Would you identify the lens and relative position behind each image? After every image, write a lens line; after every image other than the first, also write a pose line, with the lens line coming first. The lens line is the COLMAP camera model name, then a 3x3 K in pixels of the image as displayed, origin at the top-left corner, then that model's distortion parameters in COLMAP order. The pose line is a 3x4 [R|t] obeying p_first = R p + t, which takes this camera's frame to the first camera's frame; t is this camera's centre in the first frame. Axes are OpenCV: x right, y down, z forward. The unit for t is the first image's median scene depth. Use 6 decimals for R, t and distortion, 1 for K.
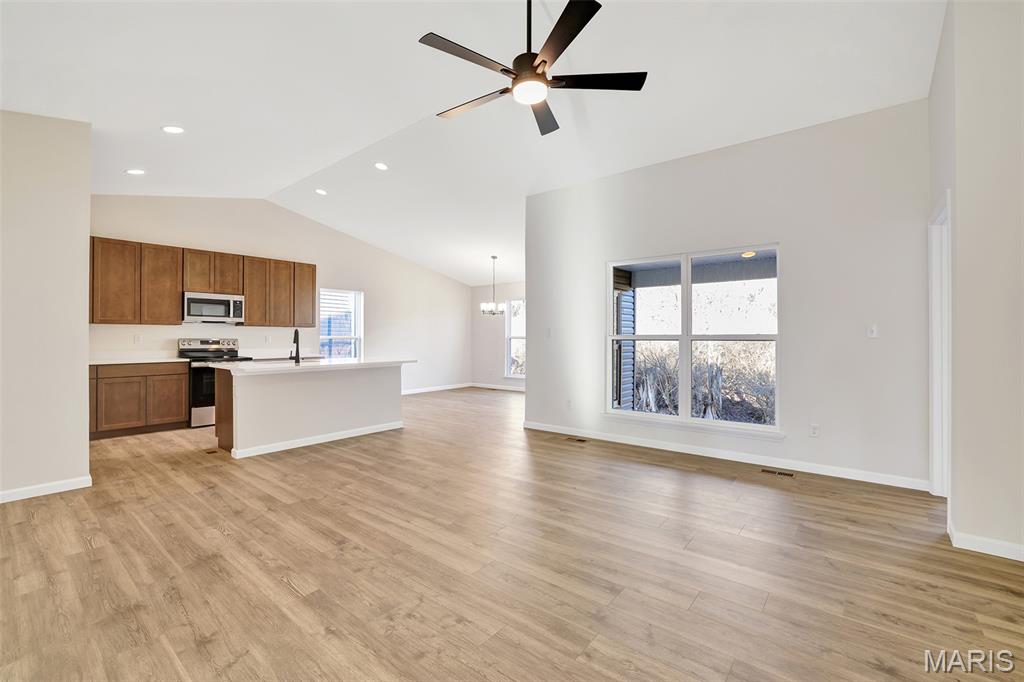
lens RADIAL K [[441.8, 0, 510.2], [0, 441.8, 328.2], [0, 0, 1]] dist [-0.048418, 0.015262]
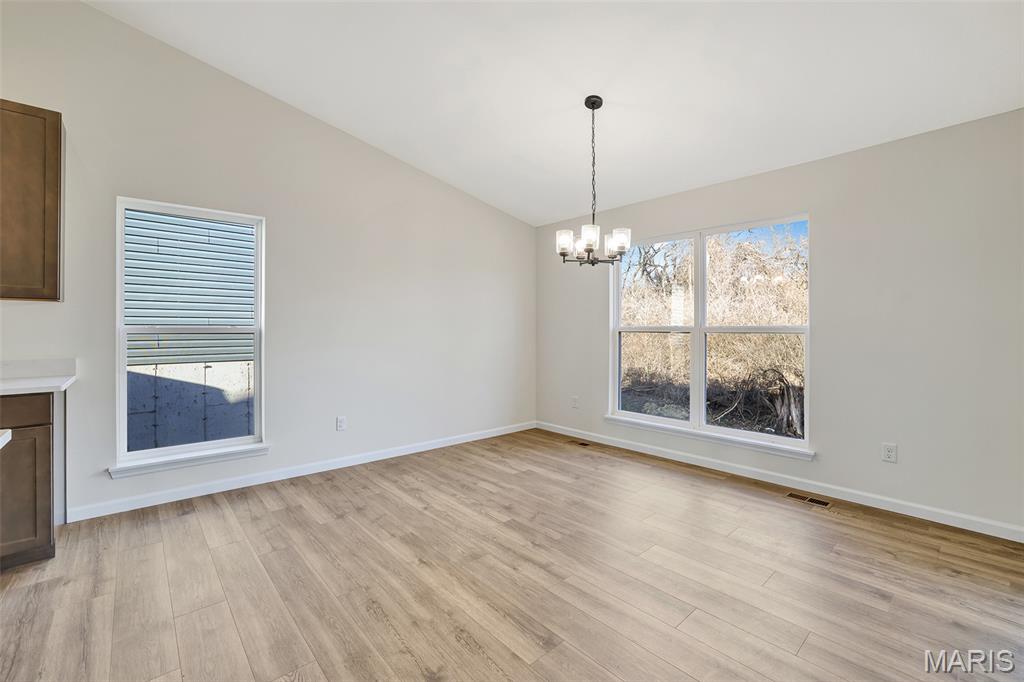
lens RADIAL K [[441.8, 0, 510.2], [0, 441.8, 328.2], [0, 0, 1]] dist [-0.048418, 0.015262]
pose [[0.986080, 0.009928, -0.165977, -0.104556], [-0.005658, 0.999641, 0.026179, 0.019881], [0.166177, -0.024876, 0.985782, 1.573389]]
